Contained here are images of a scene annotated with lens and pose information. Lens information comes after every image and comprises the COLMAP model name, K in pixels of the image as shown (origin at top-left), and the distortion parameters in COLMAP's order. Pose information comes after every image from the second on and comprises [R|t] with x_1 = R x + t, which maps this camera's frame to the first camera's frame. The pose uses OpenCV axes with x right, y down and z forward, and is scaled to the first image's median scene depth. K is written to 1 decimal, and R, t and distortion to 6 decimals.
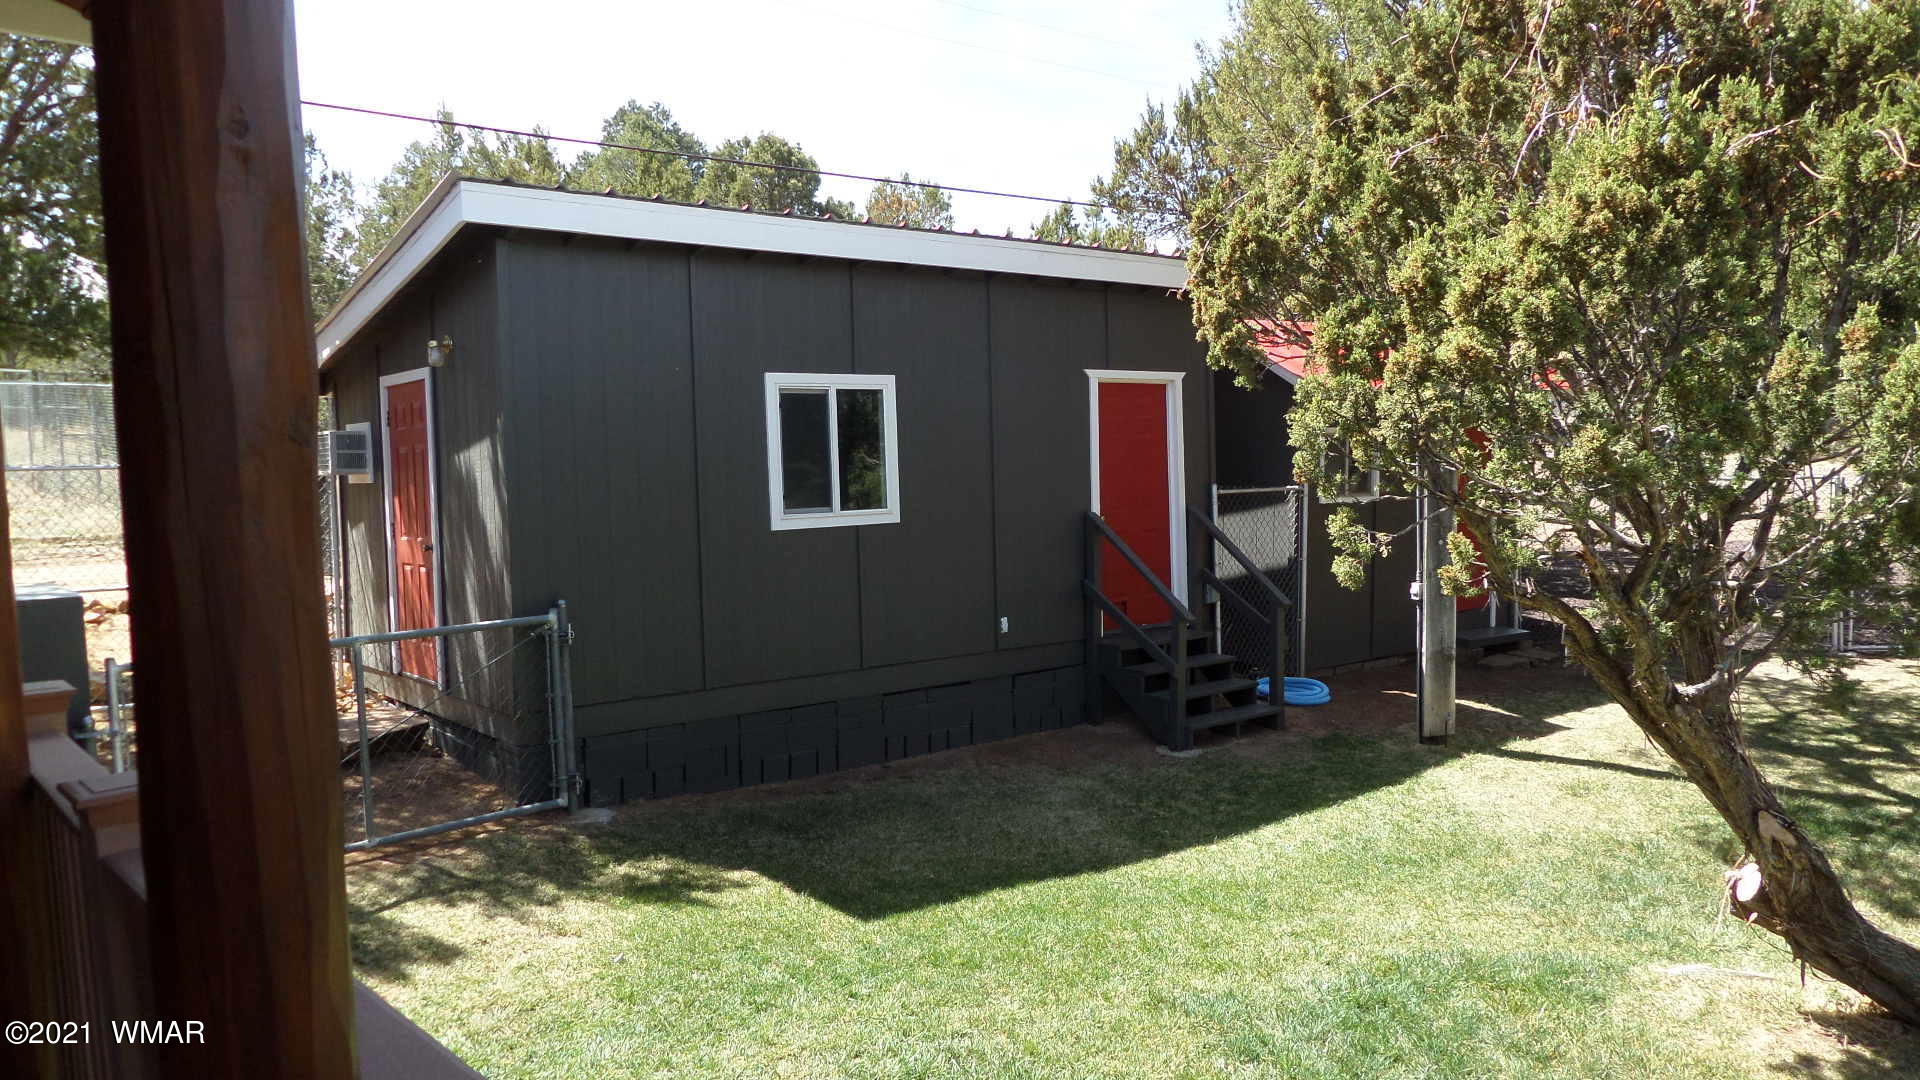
lens RADIAL K [[1357.8, 0, 961.0], [0, 1357.8, 549.9], [0, 0, 1]] dist [-0.014375, -0.006288]
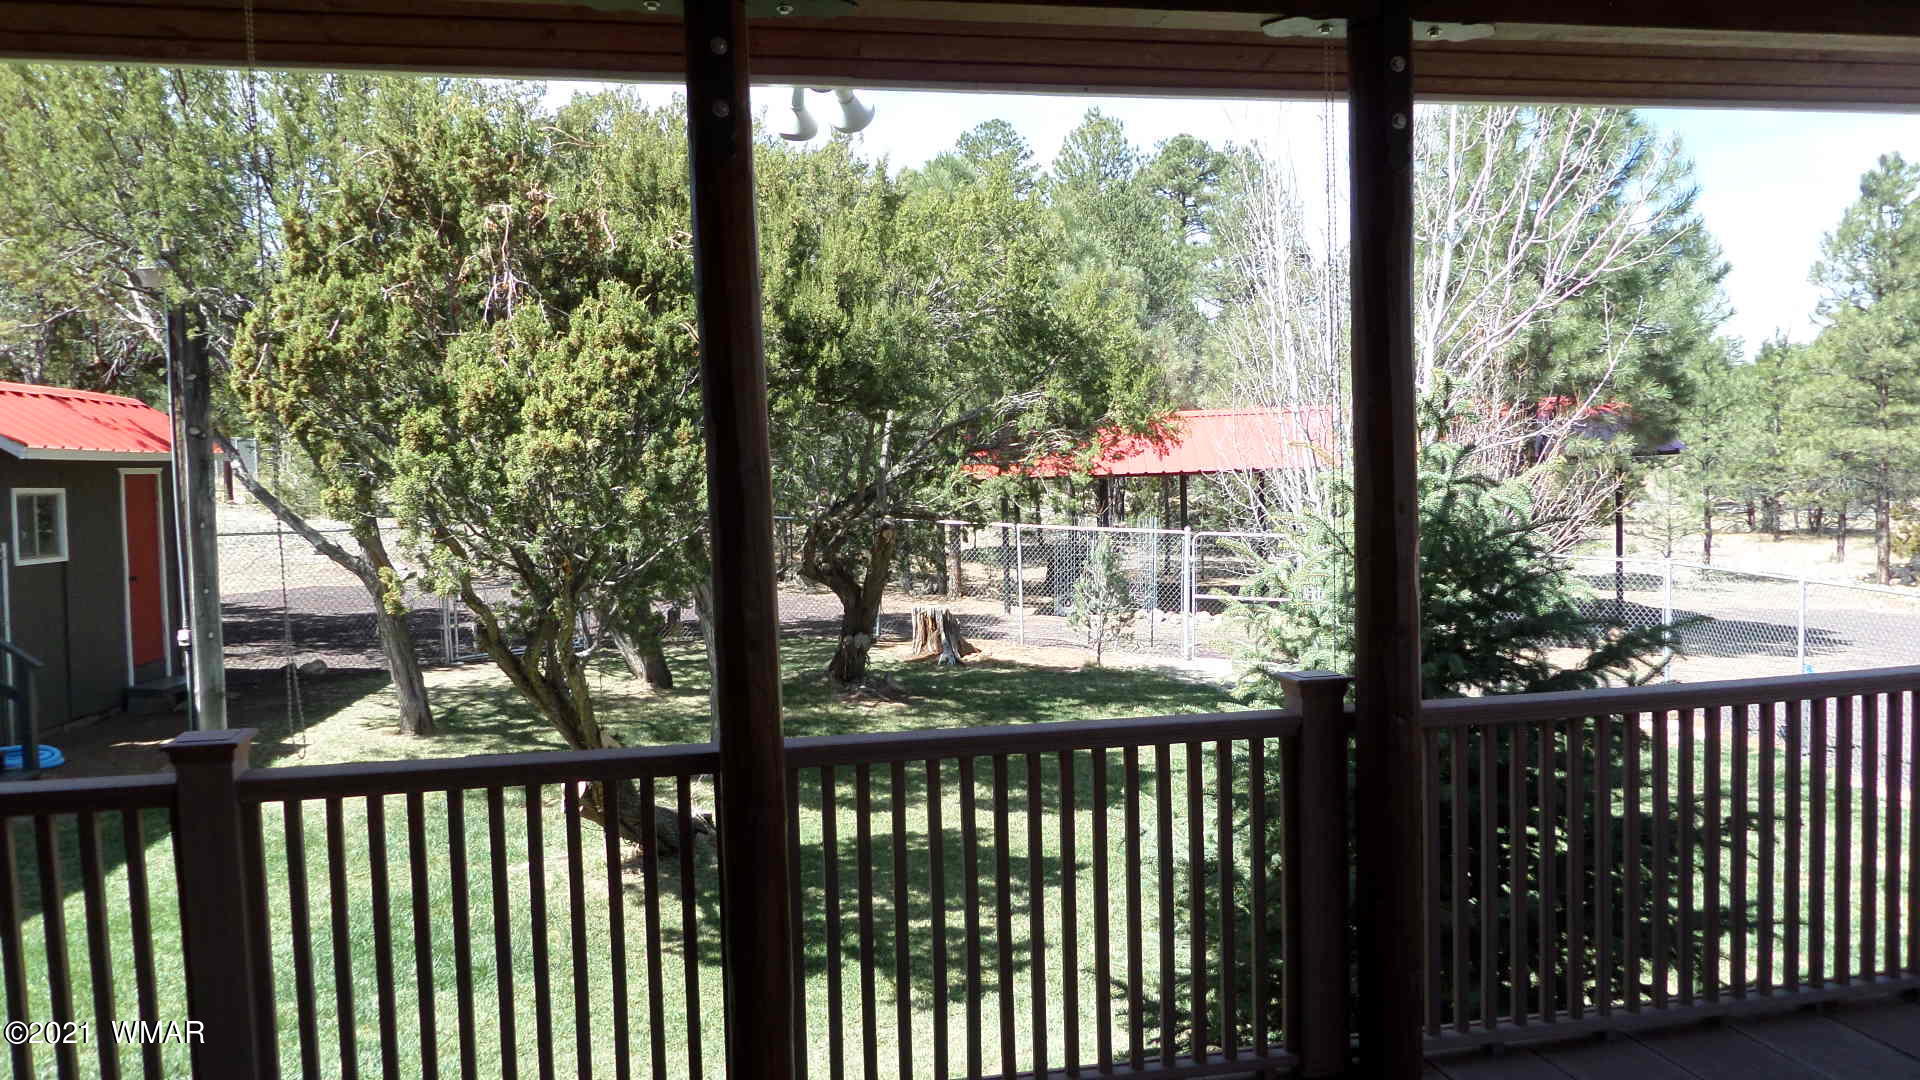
lens RADIAL K [[1357.8, 0, 965.9], [0, 1357.8, 543.1], [0, 0, 1]] dist [-0.014375, -0.006288]
pose [[0.498873, -0.038150, 0.865835, -0.535577], [0.079542, 0.996830, -0.001908, 0.012134], [-0.863017, 0.069822, 0.500326, -0.167645]]
